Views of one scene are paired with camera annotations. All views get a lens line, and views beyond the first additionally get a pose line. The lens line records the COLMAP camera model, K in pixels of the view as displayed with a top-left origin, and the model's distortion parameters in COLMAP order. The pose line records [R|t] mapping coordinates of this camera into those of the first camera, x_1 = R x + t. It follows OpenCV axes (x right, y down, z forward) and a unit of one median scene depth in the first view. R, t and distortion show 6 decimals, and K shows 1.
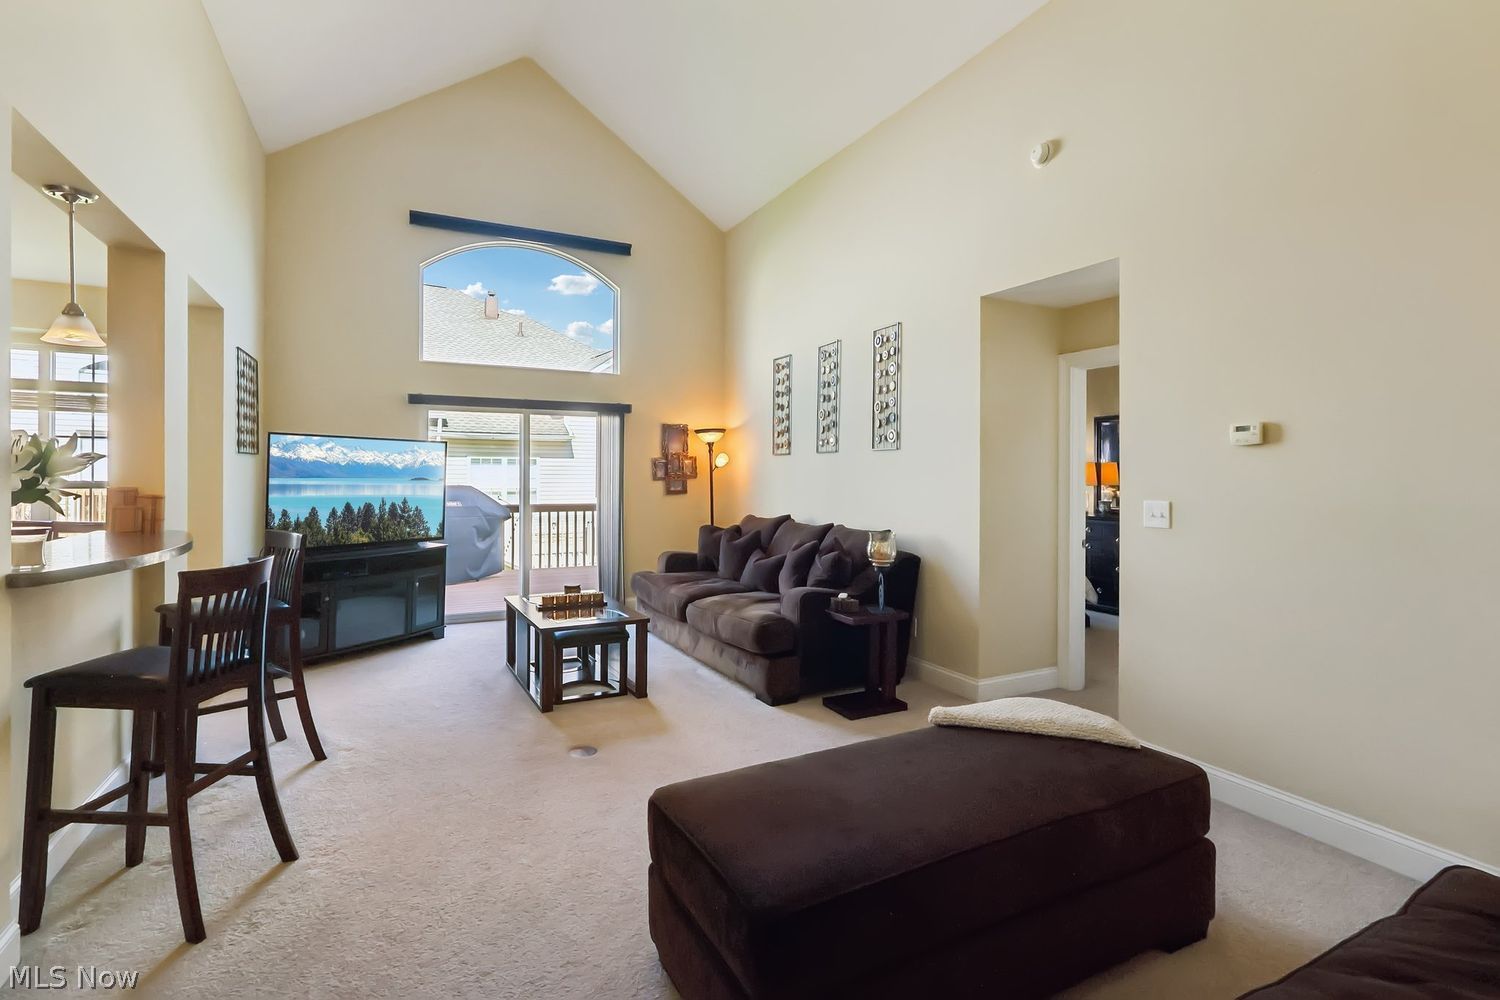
lens RADIAL K [[700.8, 0, 745.0], [0, 700.8, 511.2], [0, 0, 1]] dist [-0.004123, 0.001970]
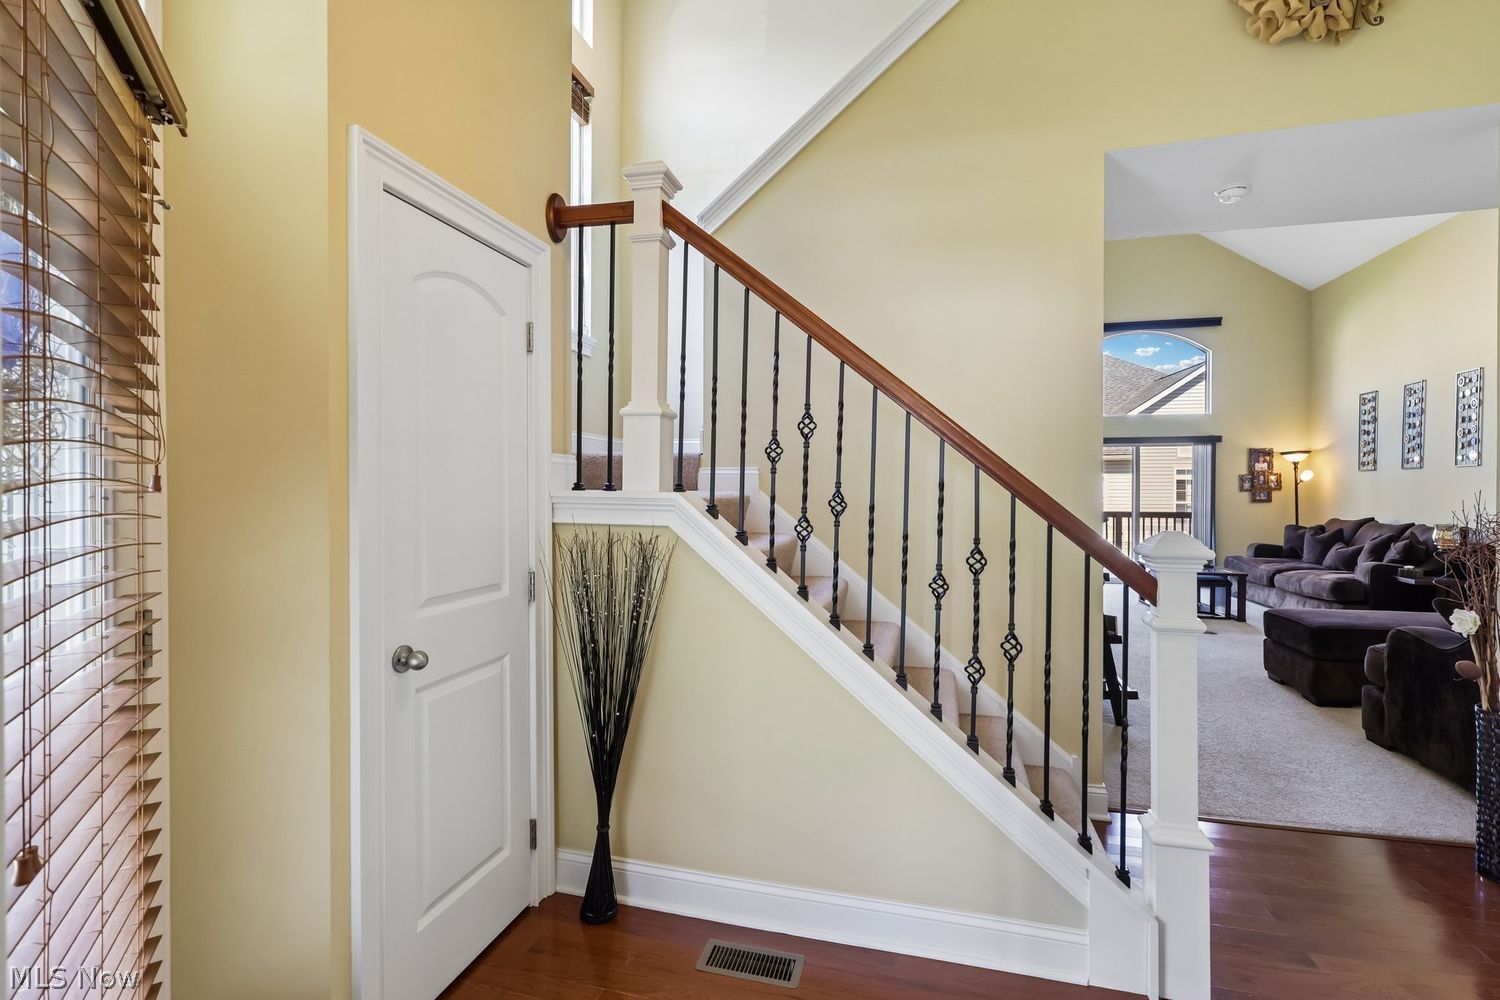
lens RADIAL K [[700.8, 0, 750.2], [0, 700.8, 495.6], [0, 0, 1]] dist [-0.004123, 0.001970]
pose [[0.758598, 0.002282, -0.651555, 0.031276], [-0.032158, 0.998906, -0.033943, 0.043508], [0.650765, 0.046702, 0.757842, -0.686985]]
